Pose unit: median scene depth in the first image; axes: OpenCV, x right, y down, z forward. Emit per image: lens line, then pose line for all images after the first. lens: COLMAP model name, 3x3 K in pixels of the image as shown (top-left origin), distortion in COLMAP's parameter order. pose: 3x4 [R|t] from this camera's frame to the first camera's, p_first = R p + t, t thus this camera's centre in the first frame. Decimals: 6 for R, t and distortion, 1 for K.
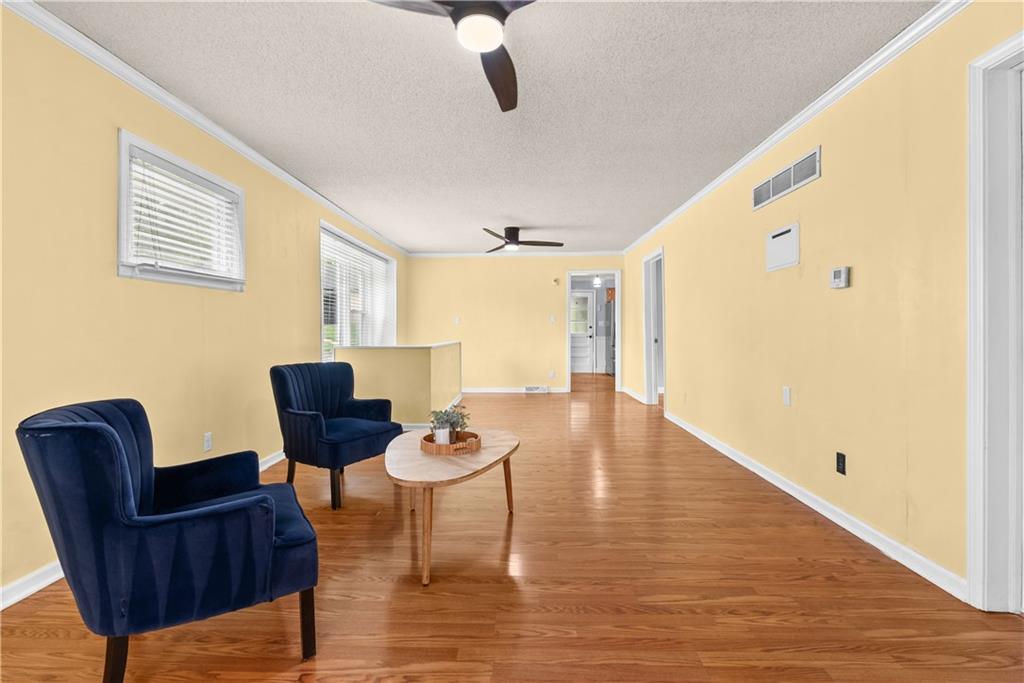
lens RADIAL K [[456.9, 0, 510.0], [0, 456.9, 330.9], [0, 0, 1]] dist [-0.000957, 0.000548]
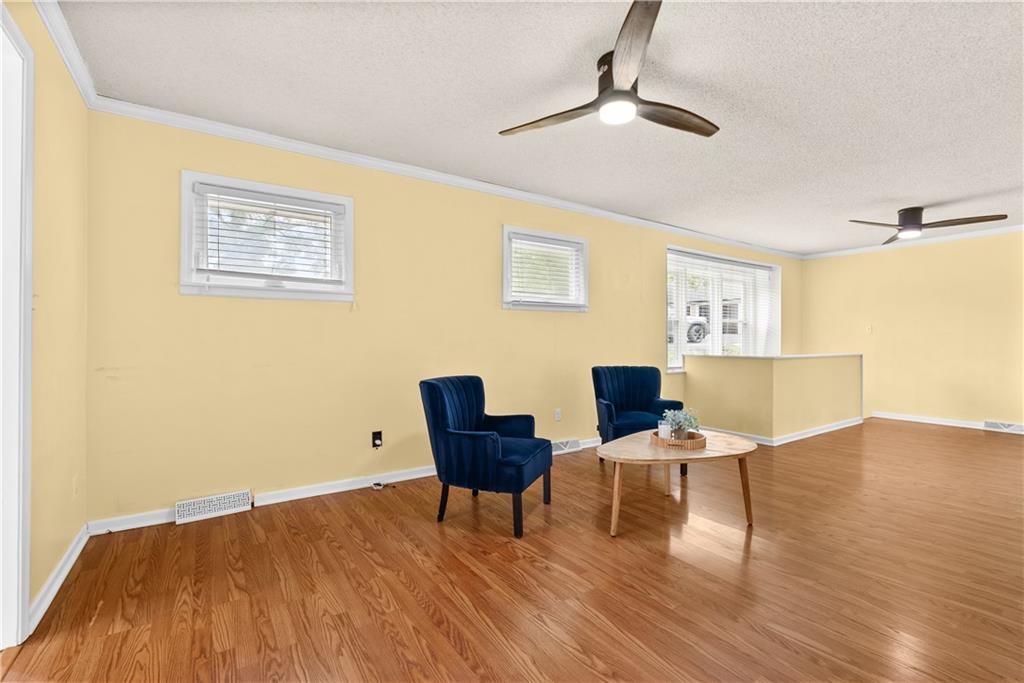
lens RADIAL K [[454.9, 0, 512.0], [0, 454.9, 341.5], [0, 0, 1]] dist [-0.013973, 0.007866]
pose [[0.582992, 0.007257, -0.812446, 0.426426], [-0.004417, 0.999974, 0.005762, -0.003785], [0.812466, 0.000229, 0.583009, 0.006380]]
